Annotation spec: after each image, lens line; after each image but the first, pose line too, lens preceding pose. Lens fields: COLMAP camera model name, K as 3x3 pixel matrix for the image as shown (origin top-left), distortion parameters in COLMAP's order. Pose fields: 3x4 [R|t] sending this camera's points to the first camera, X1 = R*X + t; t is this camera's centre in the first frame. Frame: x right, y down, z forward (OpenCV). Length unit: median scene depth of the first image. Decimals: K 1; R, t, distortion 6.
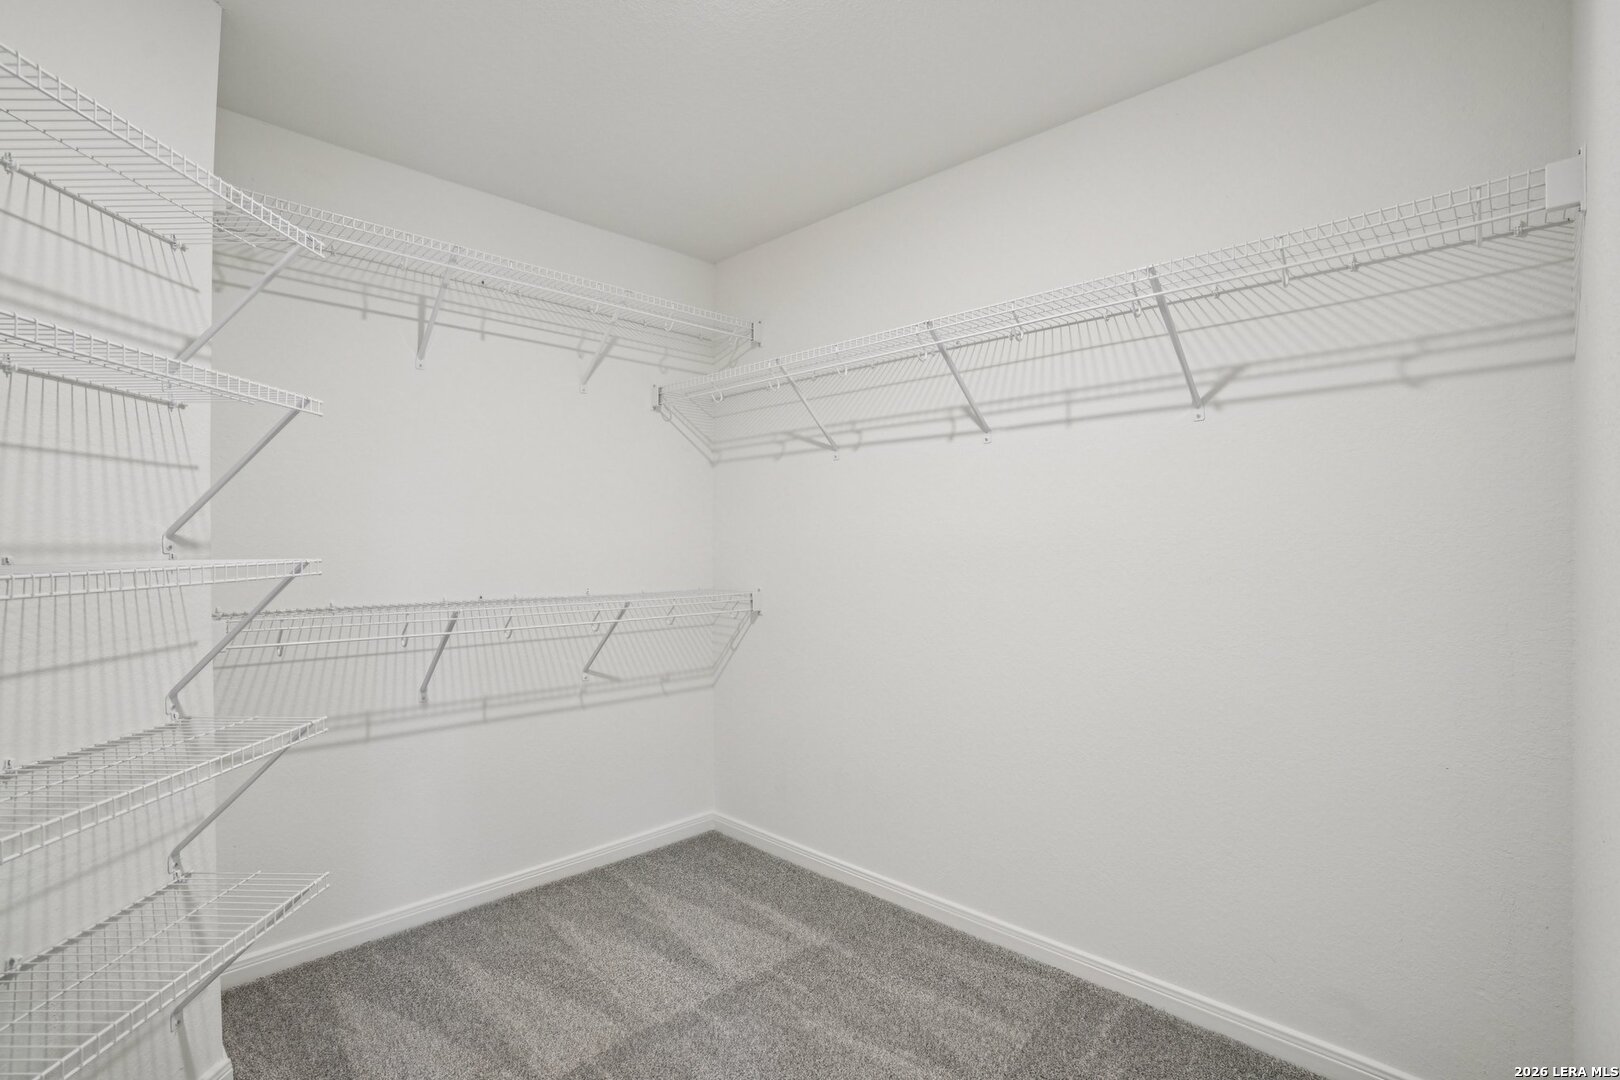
lens RADIAL K [[745.0, 0, 802.7], [0, 745.0, 538.0], [0, 0, 1]] dist [-0.052349, 0.010351]
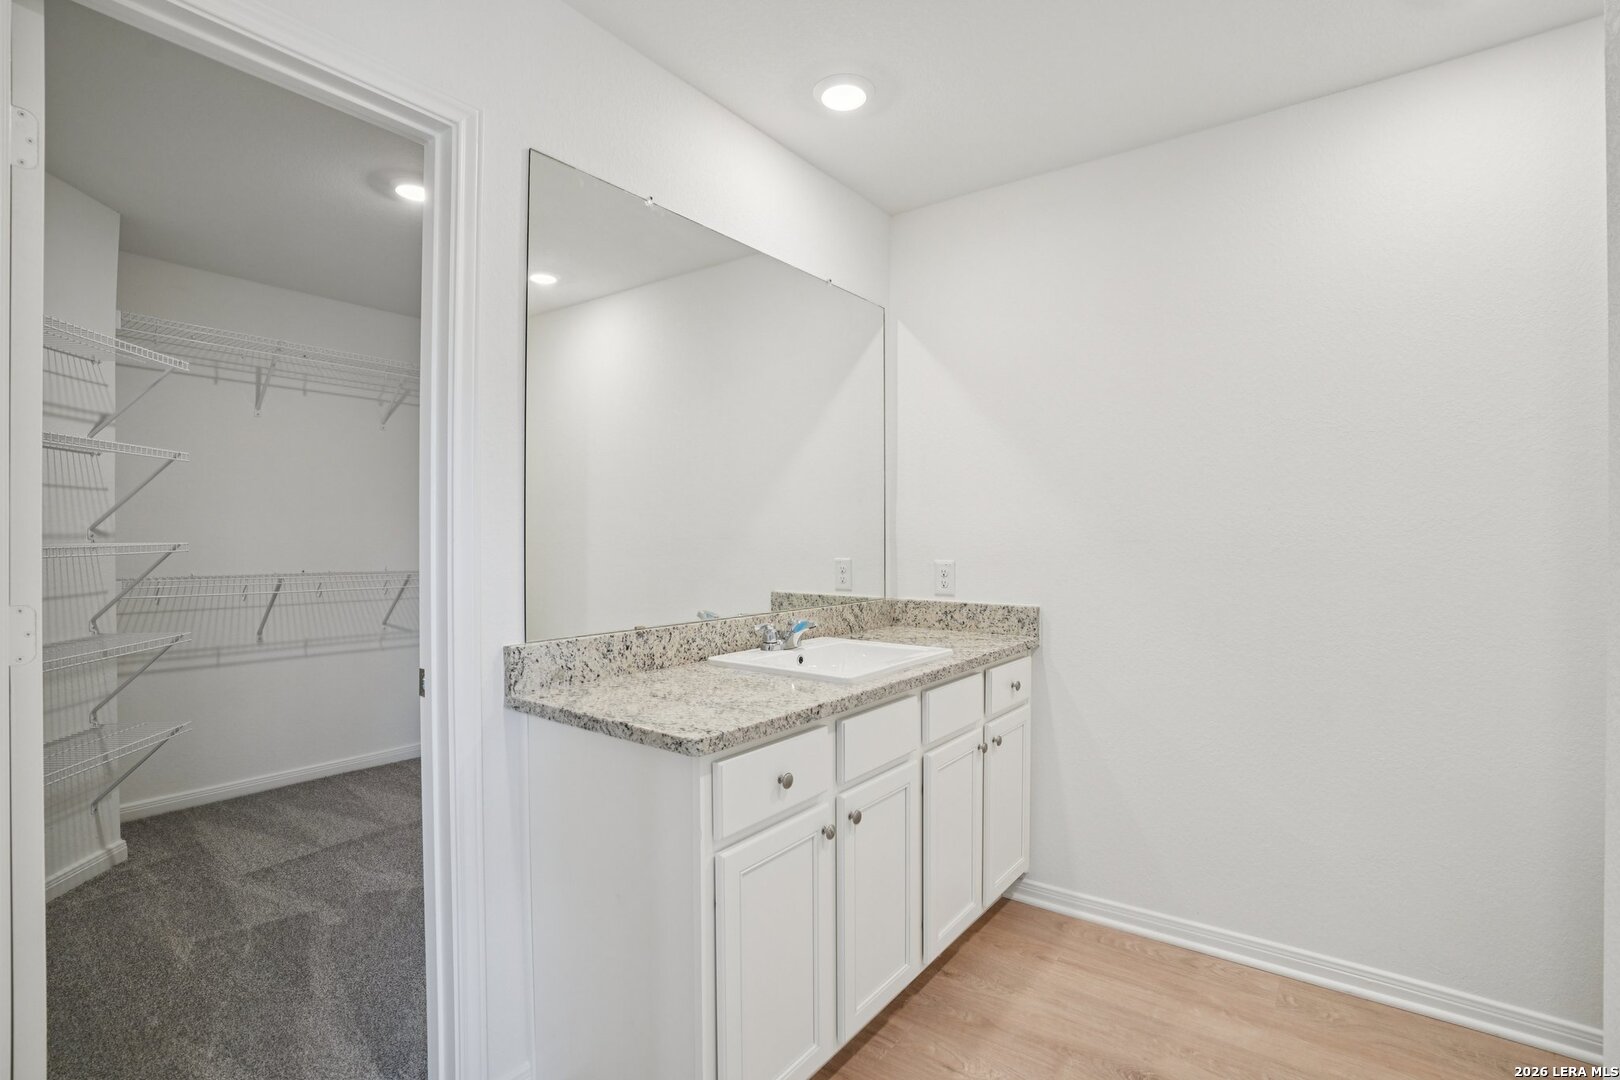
lens RADIAL K [[745.0, 0, 815.7], [0, 745.0, 538.7], [0, 0, 1]] dist [-0.052349, 0.010351]
pose [[0.989577, 0.008206, 0.143774, 0.466316], [-0.009813, 0.999897, 0.010470, -0.011666], [-0.143673, -0.011771, 0.989555, -0.738199]]
